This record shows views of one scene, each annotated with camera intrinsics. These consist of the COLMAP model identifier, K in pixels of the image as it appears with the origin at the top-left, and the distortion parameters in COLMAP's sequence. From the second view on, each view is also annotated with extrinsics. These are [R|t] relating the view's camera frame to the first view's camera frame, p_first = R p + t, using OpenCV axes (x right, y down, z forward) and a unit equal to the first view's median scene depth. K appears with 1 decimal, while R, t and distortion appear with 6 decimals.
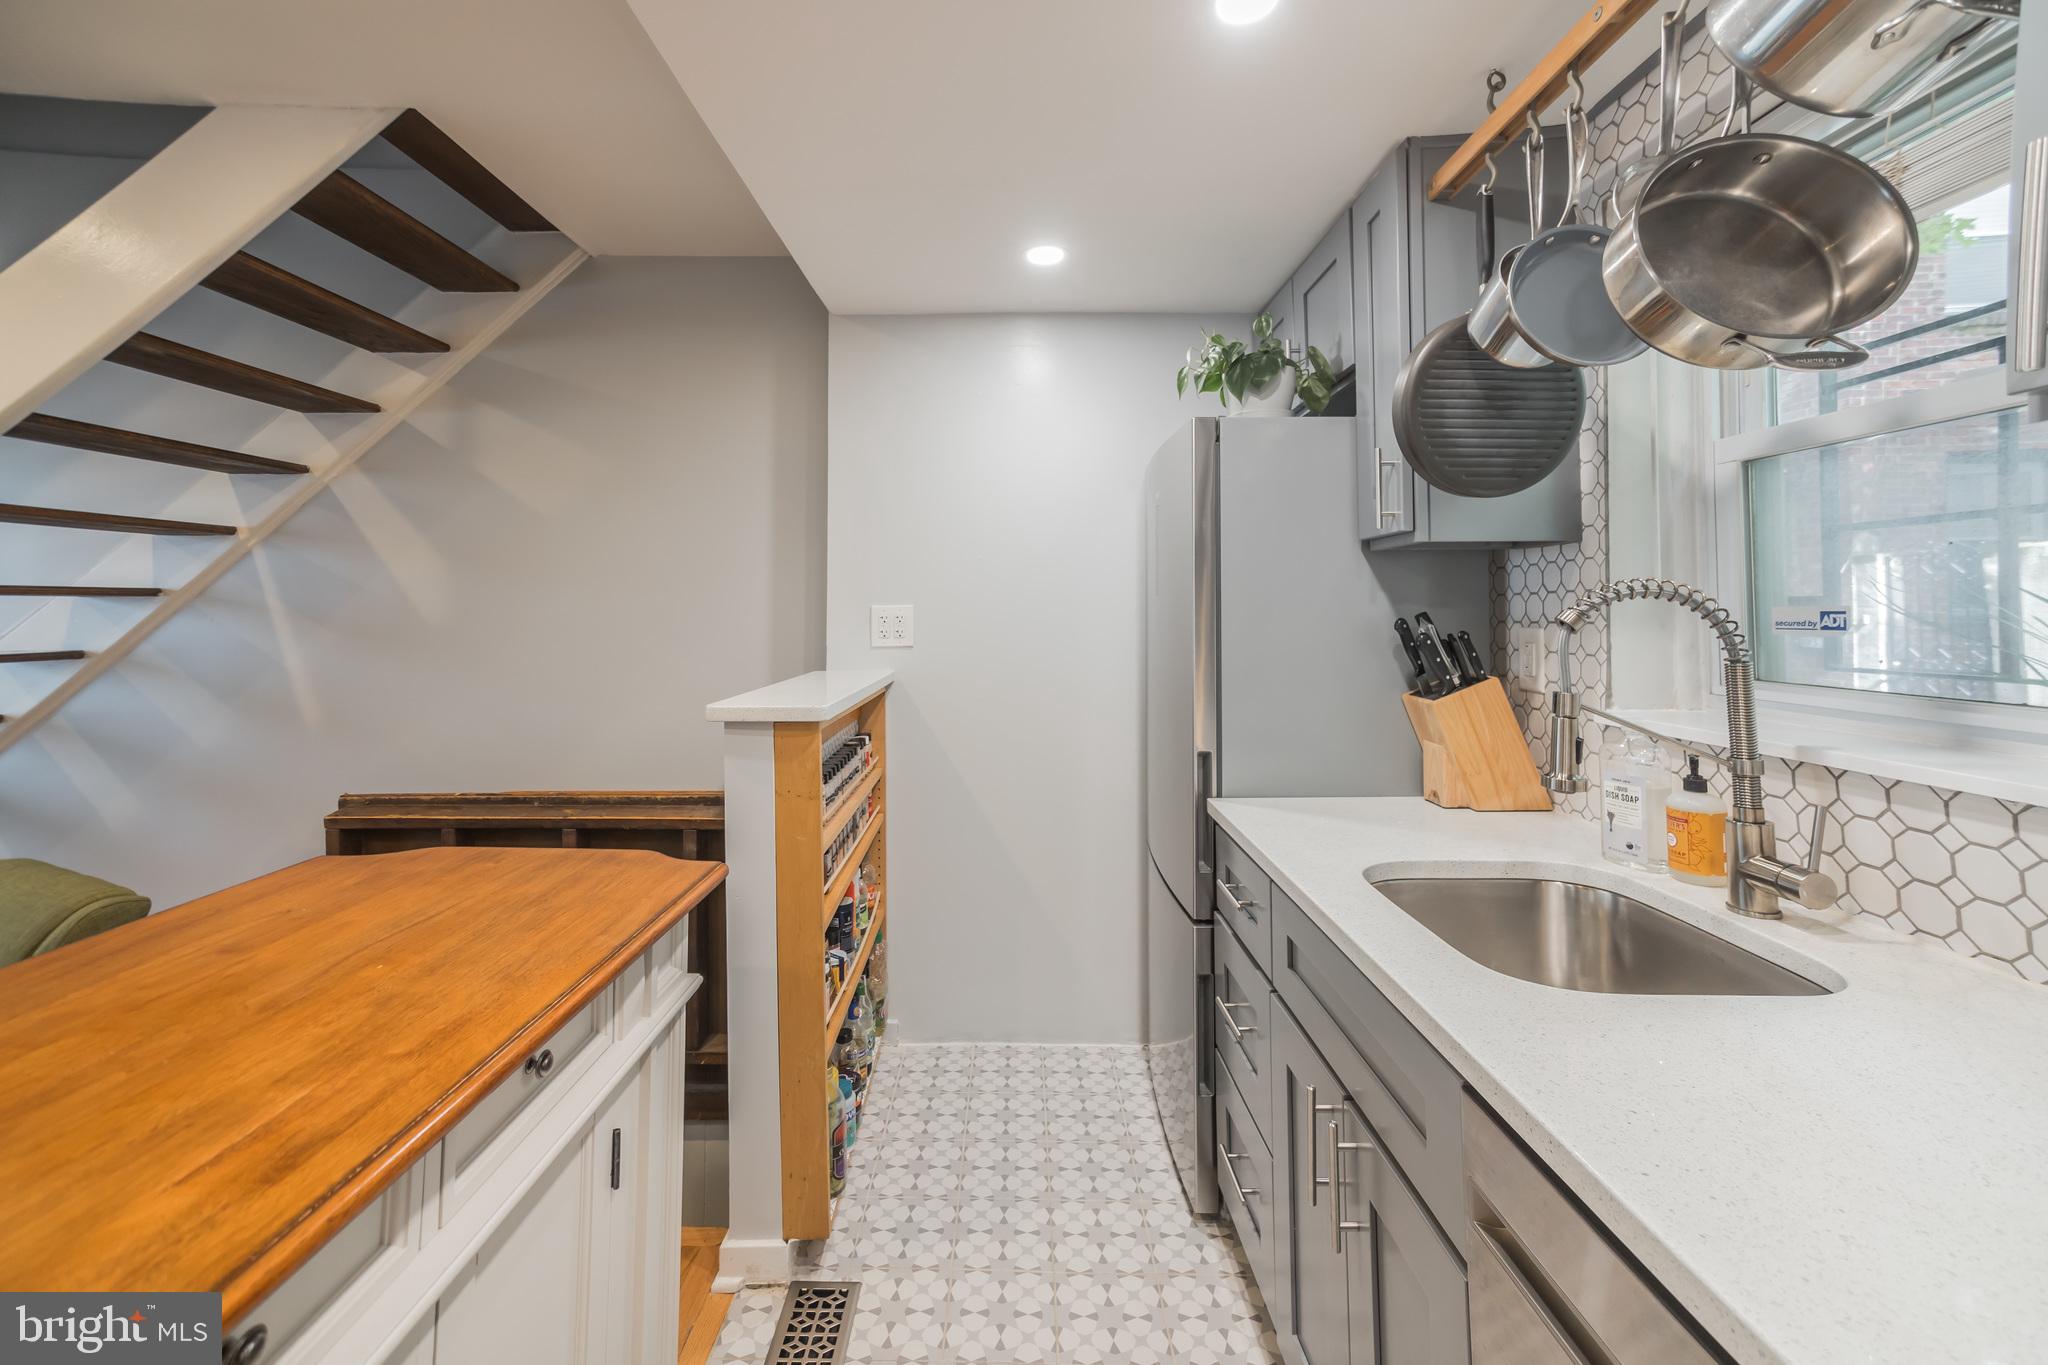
lens RADIAL K [[874.7, 0, 1017.1], [0, 874.7, 581.8], [0, 0, 1]] dist [0.001688, 0.000077]
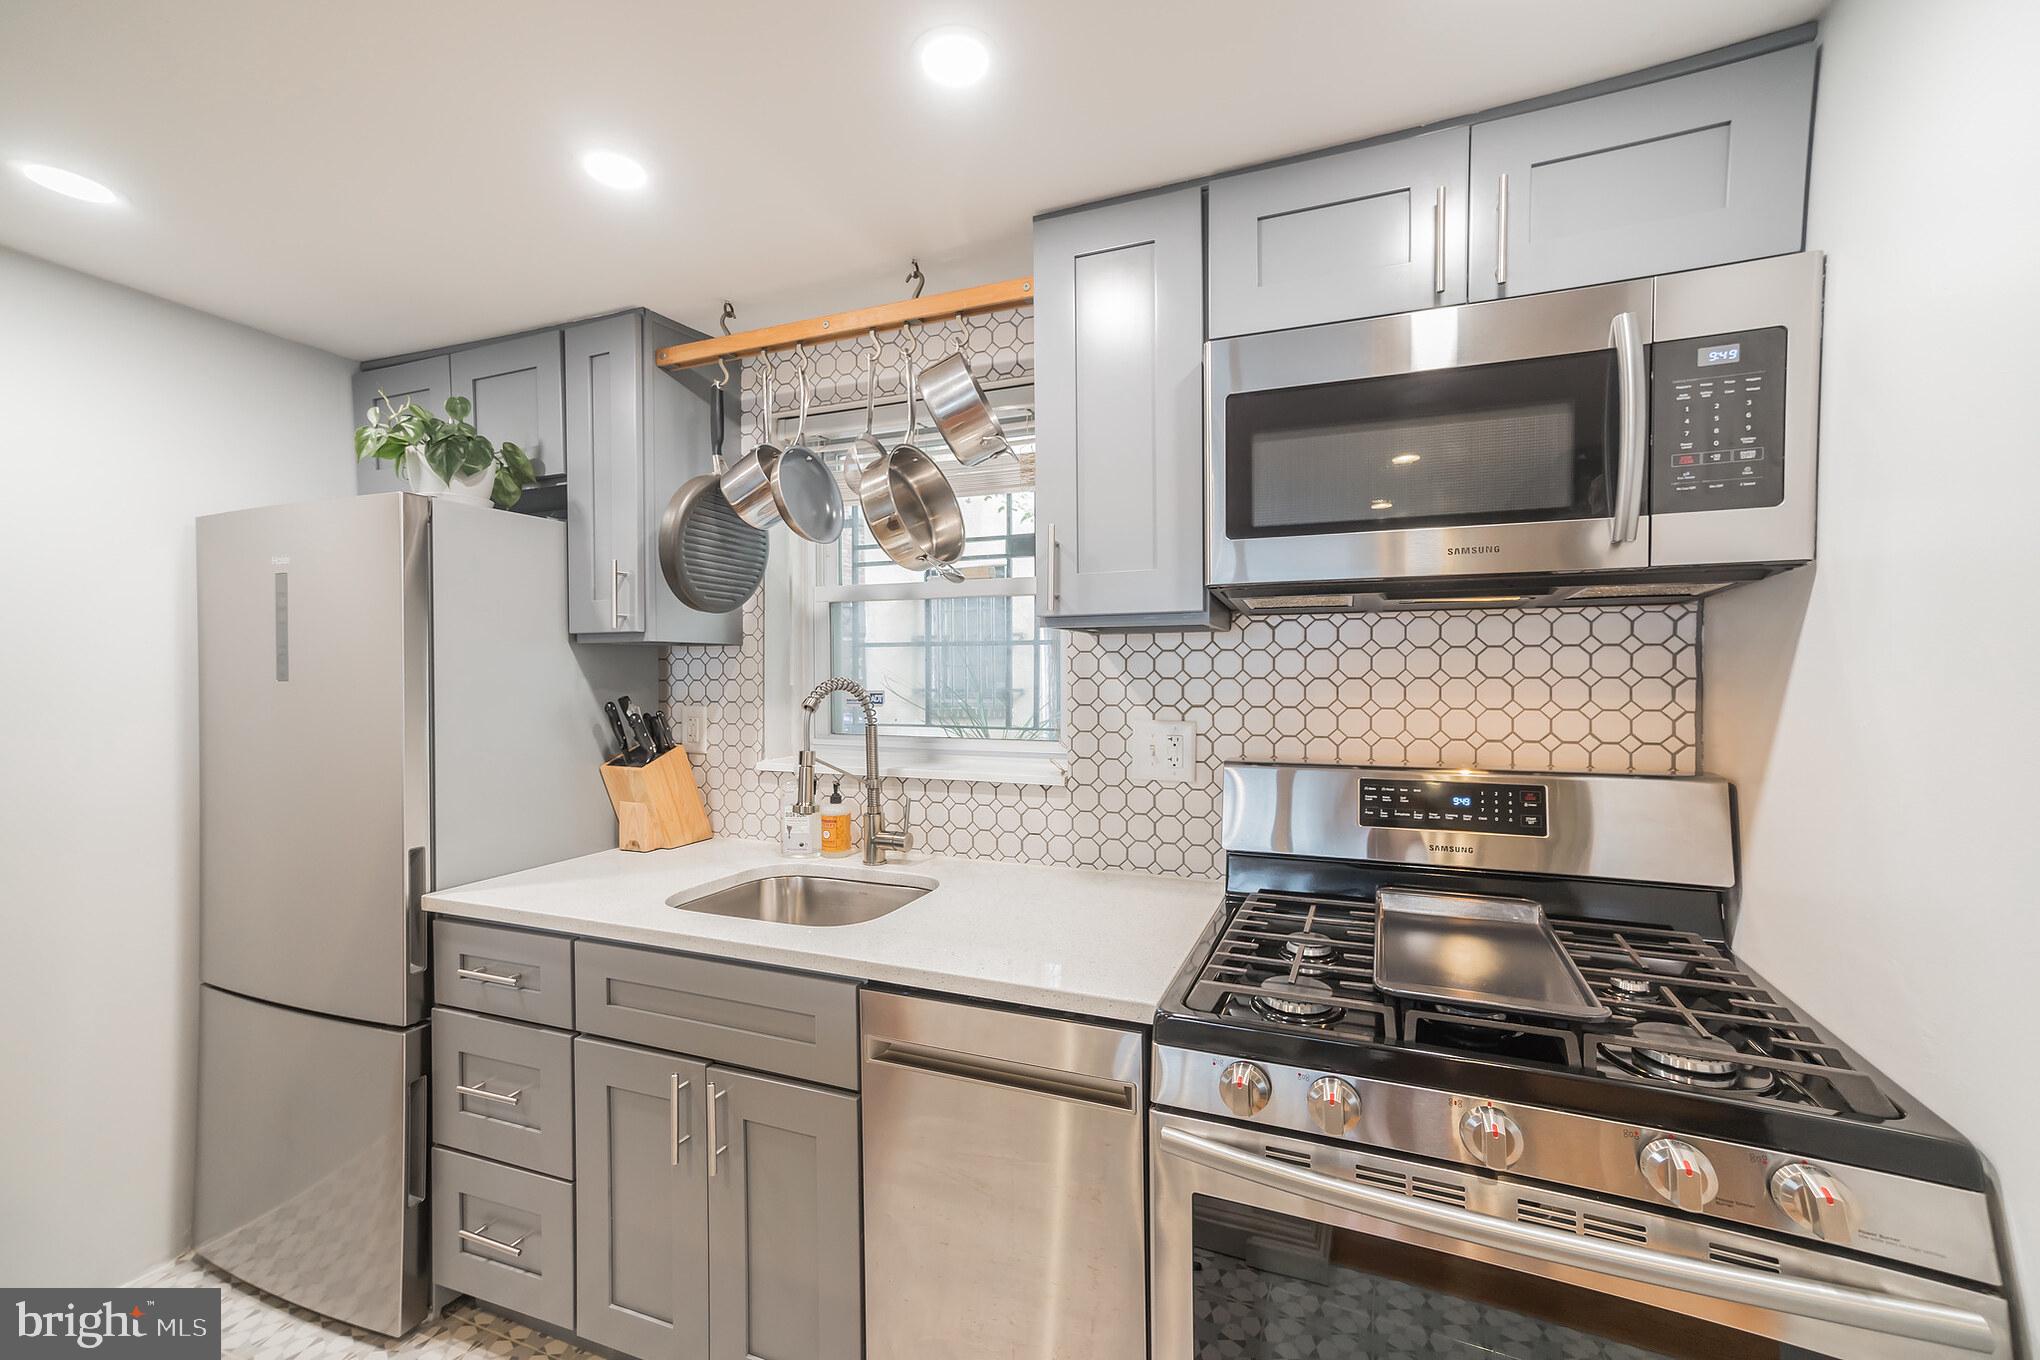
lens RADIAL K [[833.4, 0, 1025.4], [0, 833.4, 672.1], [0, 0, 1]] dist [0.010870, 0.000124]
pose [[0.371210, -0.000041, 0.928549, -0.444035], [-0.029397, 0.999498, 0.011796, -0.031625], [-0.928083, -0.031675, 0.371023, 0.062343]]
